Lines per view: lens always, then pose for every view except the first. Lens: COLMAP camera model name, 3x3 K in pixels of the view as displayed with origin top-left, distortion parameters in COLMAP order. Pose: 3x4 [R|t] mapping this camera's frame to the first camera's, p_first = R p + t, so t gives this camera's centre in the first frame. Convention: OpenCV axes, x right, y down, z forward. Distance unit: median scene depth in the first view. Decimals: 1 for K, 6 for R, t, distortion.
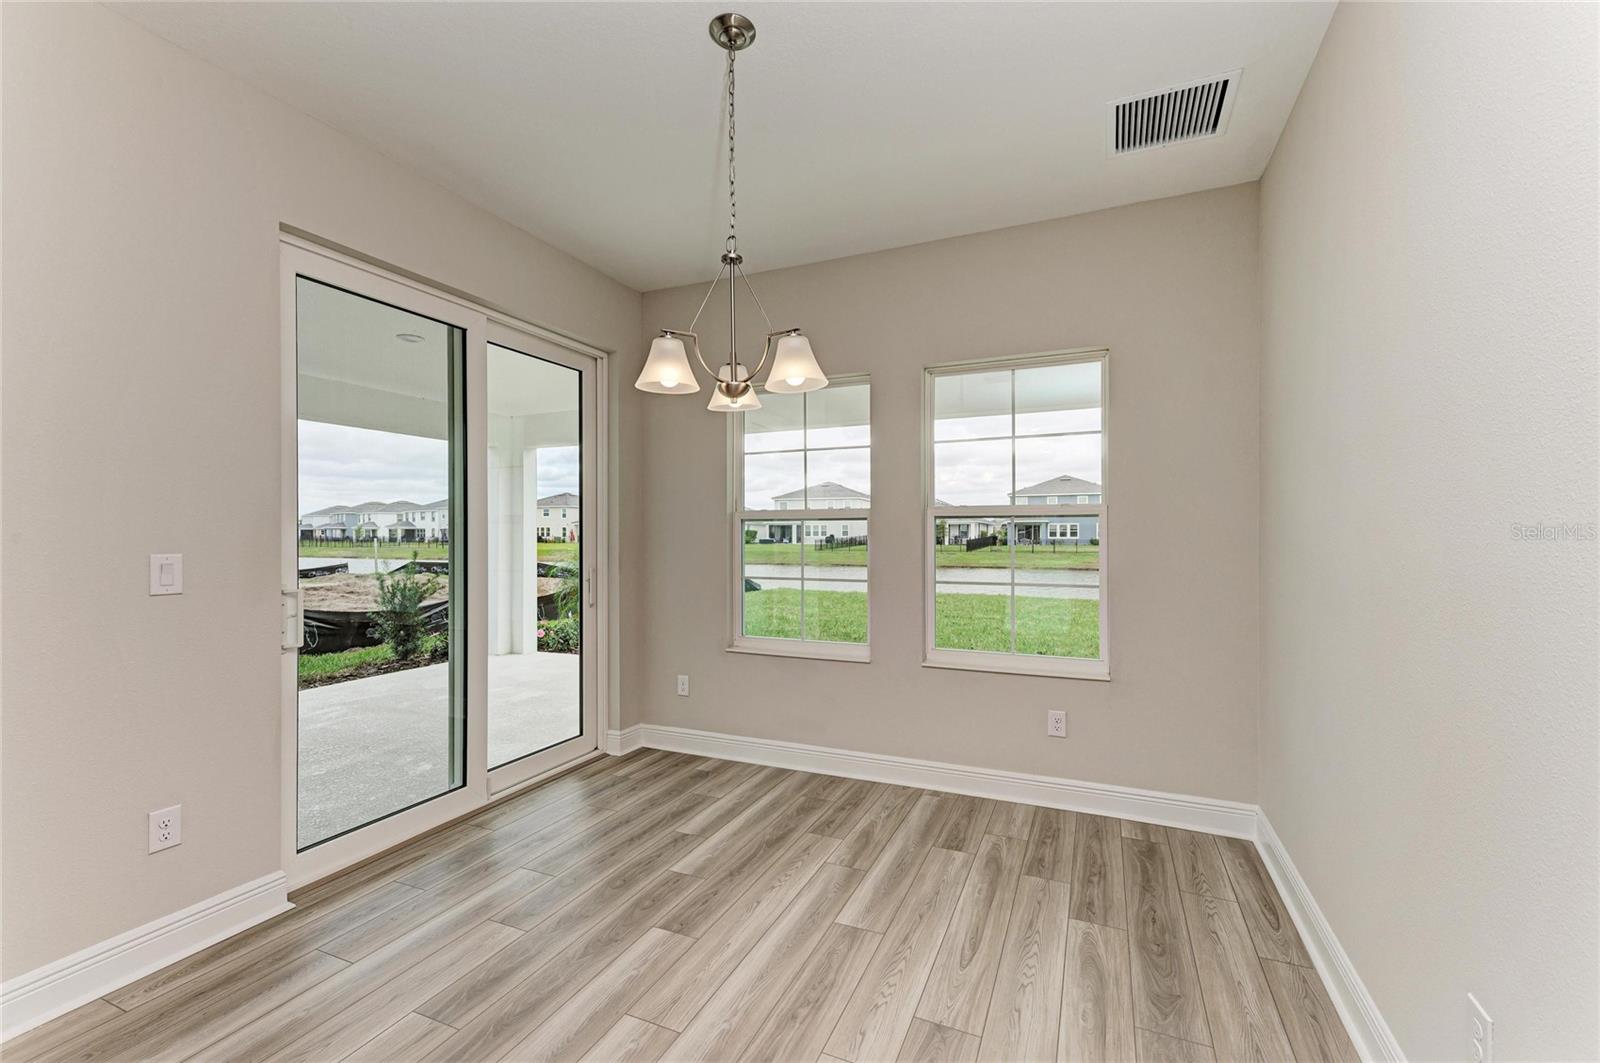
lens RADIAL K [[701.0, 0, 792.3], [0, 701.0, 543.7], [0, 0, 1]] dist [0.020169, -0.002619]
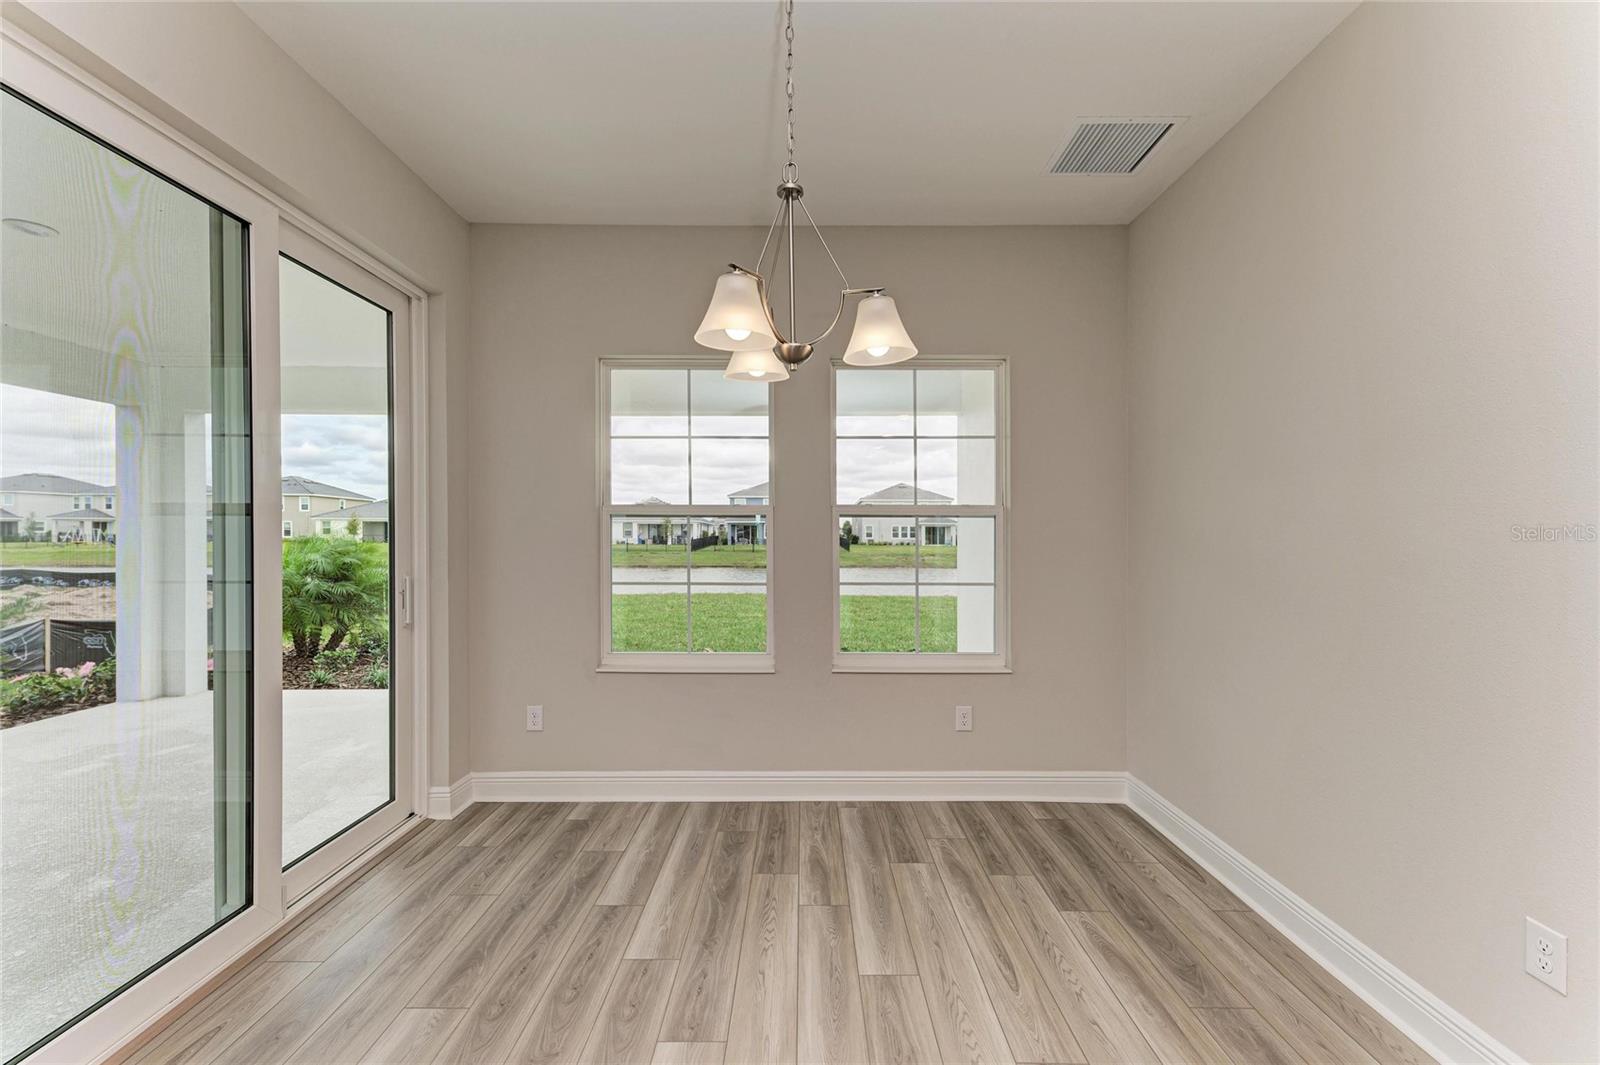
lens RADIAL K [[701.0, 0, 808.6], [0, 701.0, 547.0], [0, 0, 1]] dist [0.020169, -0.002619]
pose [[0.908932, -0.001981, 0.416939, -0.259887], [-0.000365, 0.999985, 0.005546, -0.000676], [-0.416944, -0.005193, 0.908917, 0.164031]]
